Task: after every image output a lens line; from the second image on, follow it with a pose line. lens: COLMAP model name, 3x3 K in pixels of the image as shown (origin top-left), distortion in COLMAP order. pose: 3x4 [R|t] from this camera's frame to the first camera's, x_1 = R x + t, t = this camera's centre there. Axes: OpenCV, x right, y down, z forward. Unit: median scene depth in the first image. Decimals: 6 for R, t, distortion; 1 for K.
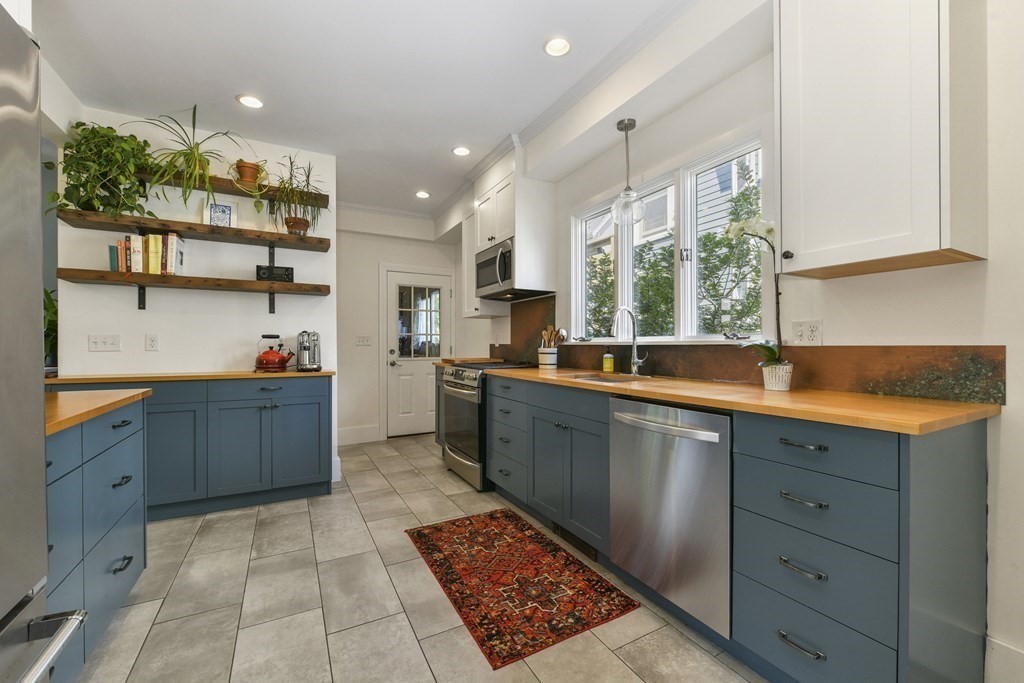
lens RADIAL K [[417.6, 0, 512.0], [0, 417.6, 341.5], [0, 0, 1]] dist [0.001393, -0.000084]
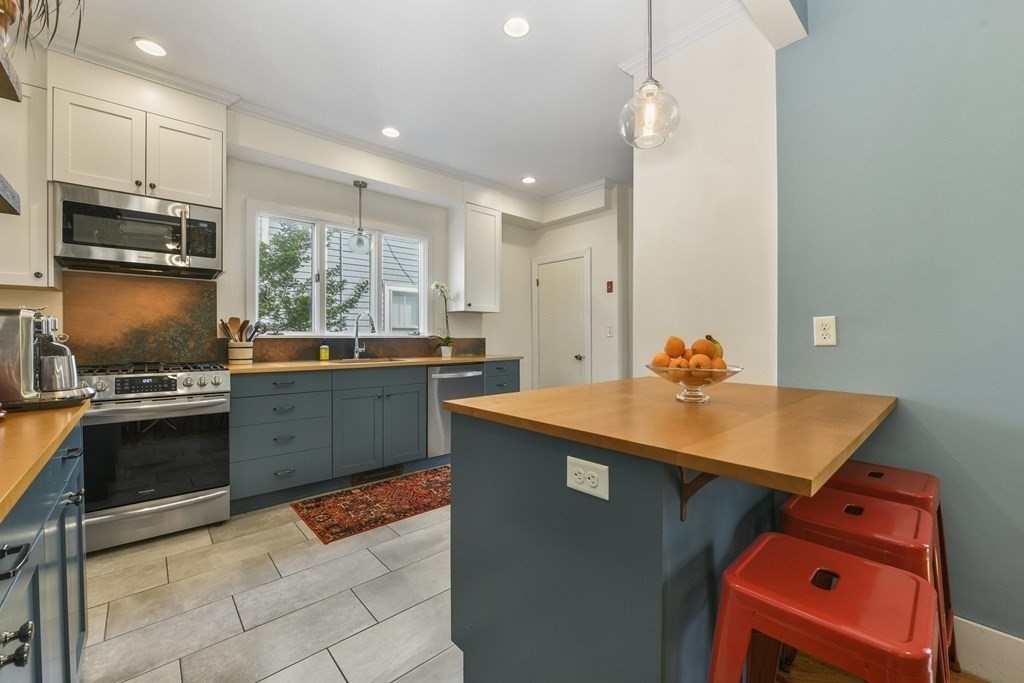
lens RADIAL K [[417.6, 0, 512.0], [0, 417.6, 341.5], [0, 0, 1]] dist [0.001393, -0.000084]
pose [[-0.229868, -0.007377, 0.973194, -1.135790], [-0.004278, 0.999969, 0.006569, 0.007312], [-0.973212, -0.002653, -0.229893, 0.756640]]
